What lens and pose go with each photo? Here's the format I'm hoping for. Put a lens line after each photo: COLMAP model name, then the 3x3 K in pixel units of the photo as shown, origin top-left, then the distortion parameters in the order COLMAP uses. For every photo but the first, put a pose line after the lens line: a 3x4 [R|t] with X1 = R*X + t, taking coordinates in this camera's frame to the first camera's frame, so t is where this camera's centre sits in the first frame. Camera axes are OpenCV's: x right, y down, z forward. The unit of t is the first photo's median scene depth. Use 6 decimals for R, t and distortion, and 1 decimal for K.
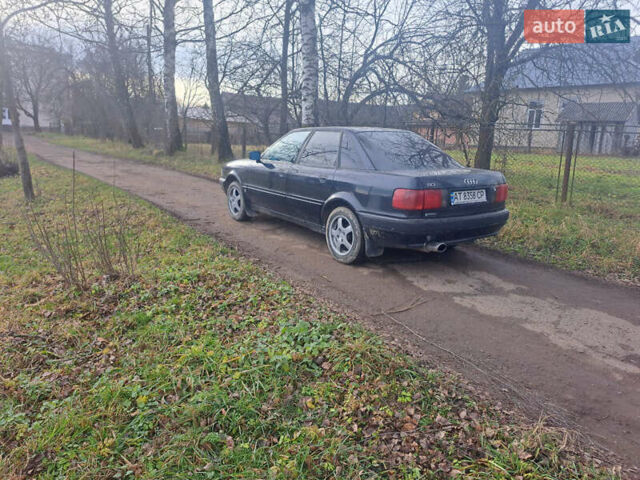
lens RADIAL K [[439.9, 0, 320.0], [0, 439.9, 240.0], [0, 0, 1]] dist [0.030363, -0.001526]
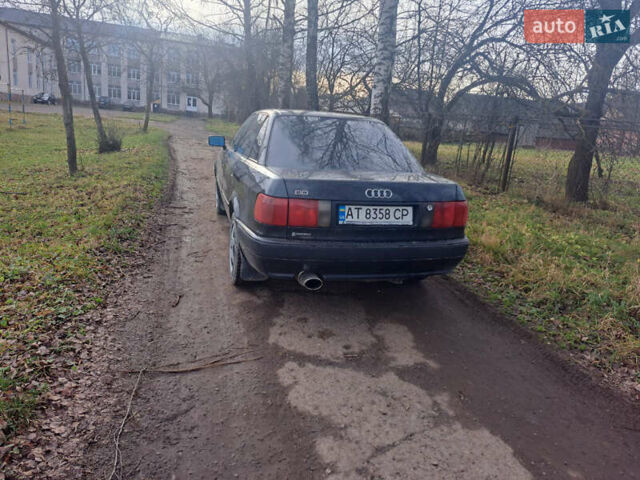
lens RADIAL K [[439.9, 0, 320.0], [0, 439.9, 240.0], [0, 0, 1]] dist [0.030363, -0.001526]
pose [[0.946652, 0.123077, -0.297829, 0.446819], [-0.119347, 0.992376, 0.030751, -0.068345], [0.299343, 0.006435, 0.954124, 0.320378]]
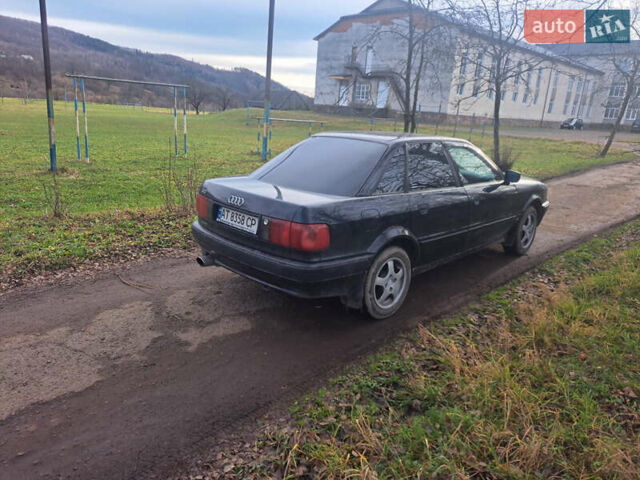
lens RADIAL K [[439.9, 0, 320.0], [0, 439.9, 240.0], [0, 0, 1]] dist [0.030363, -0.001526]
pose [[0.203302, 0.255620, -0.945160, 1.083303], [-0.270036, 0.942519, 0.196821, -0.249527], [0.941142, 0.215212, 0.260643, 0.913882]]
